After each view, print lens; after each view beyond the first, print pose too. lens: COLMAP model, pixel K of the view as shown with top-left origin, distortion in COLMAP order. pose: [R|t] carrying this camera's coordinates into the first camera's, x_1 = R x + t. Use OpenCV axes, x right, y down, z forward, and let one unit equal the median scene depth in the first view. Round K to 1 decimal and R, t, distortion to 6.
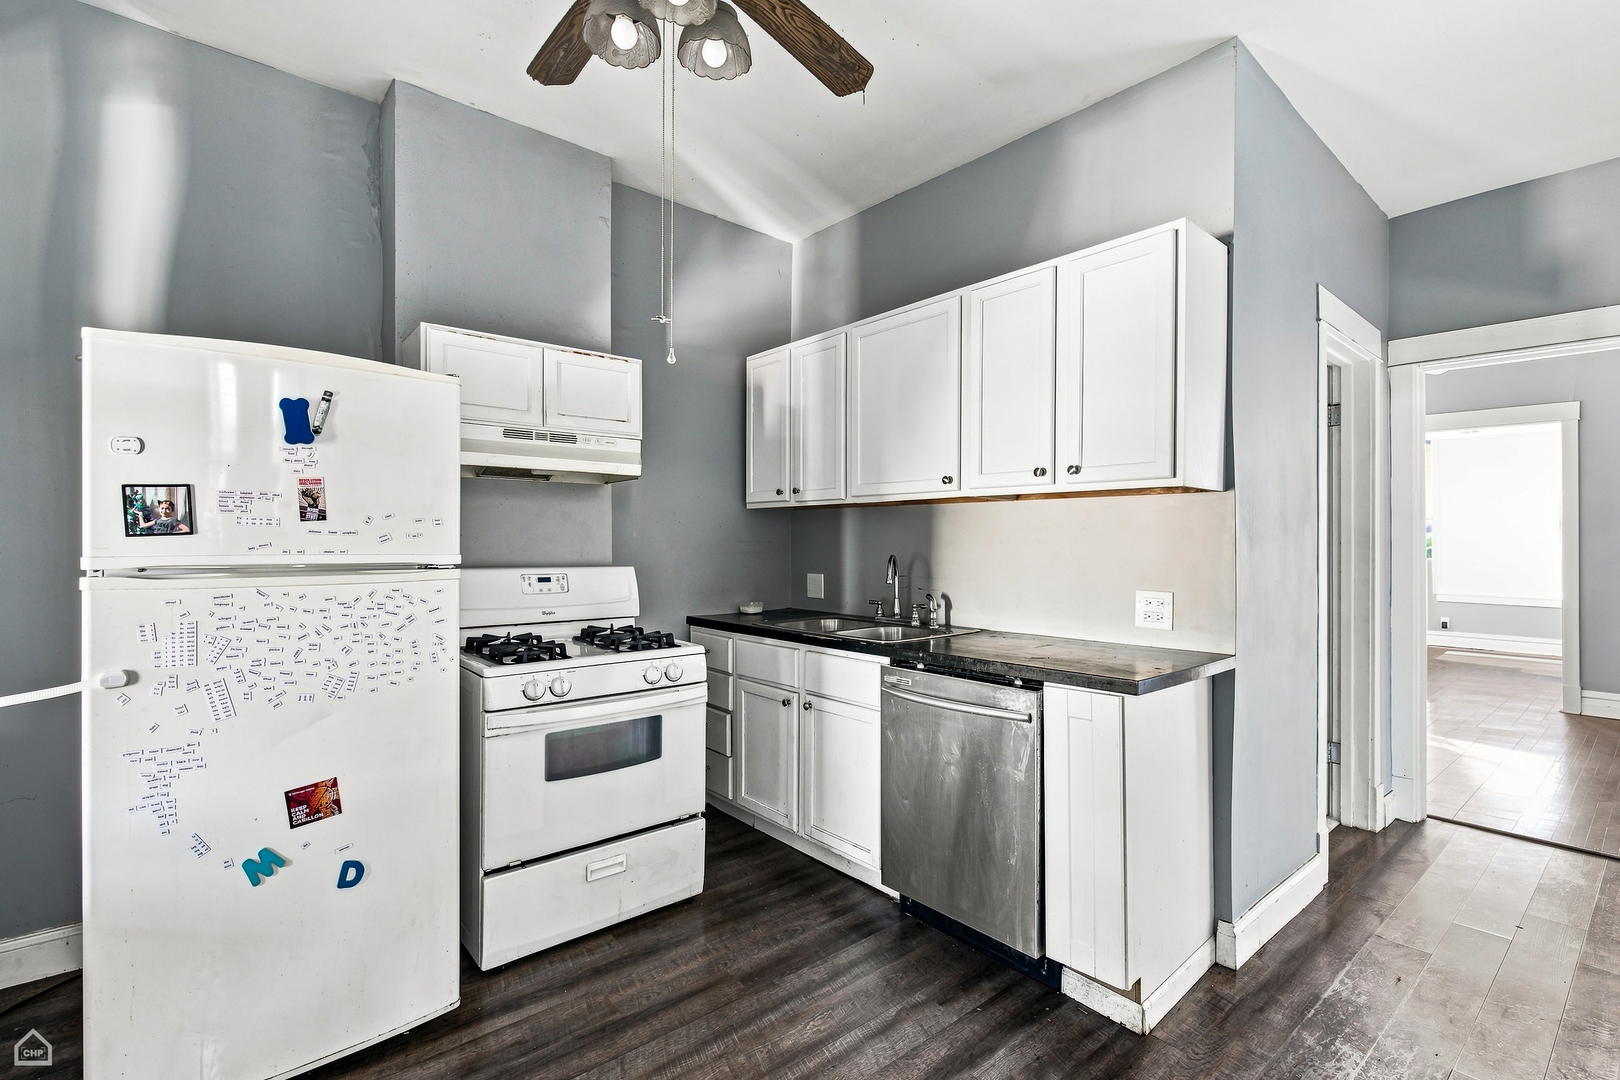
lens RADIAL K [[743.5, 0, 811.1], [0, 743.5, 543.0], [0, 0, 1]] dist [-0.002481, -0.001483]
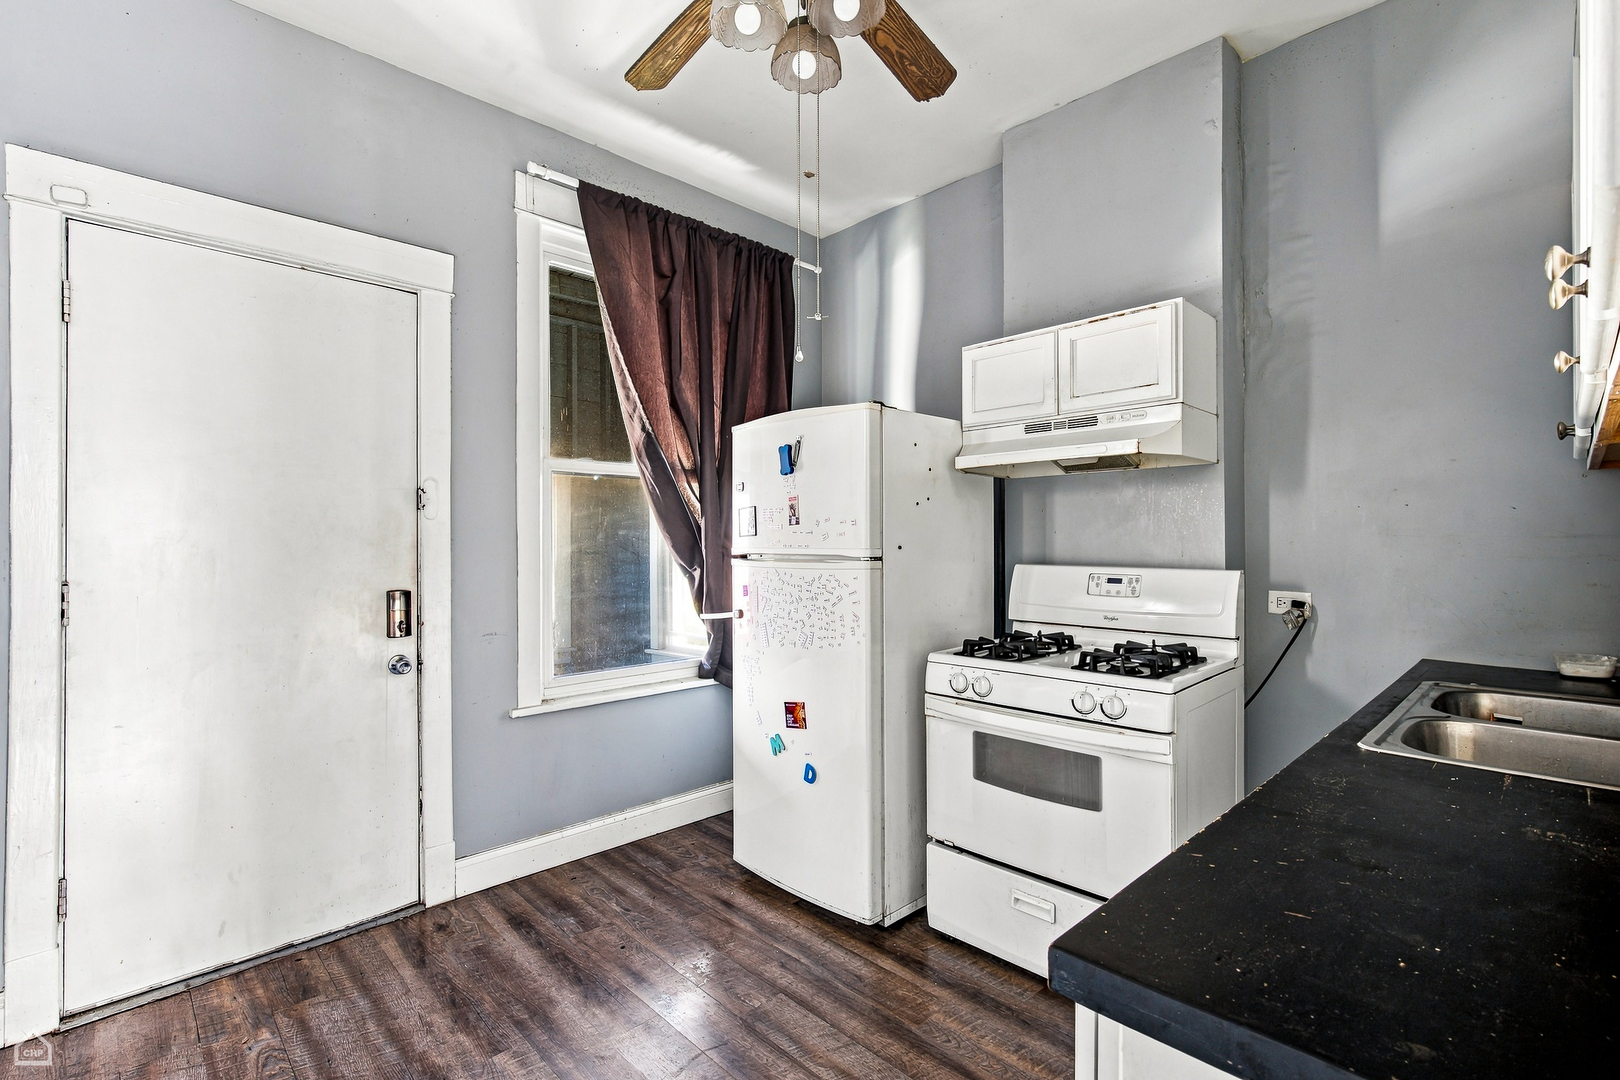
lens RADIAL K [[743.5, 0, 811.3], [0, 743.5, 538.8], [0, 0, 1]] dist [-0.002481, -0.001483]
pose [[0.066135, -0.007268, -0.997784, 0.656709], [0.001633, 0.999973, -0.007176, 0.006617], [0.997809, -0.001155, 0.066145, 0.751701]]
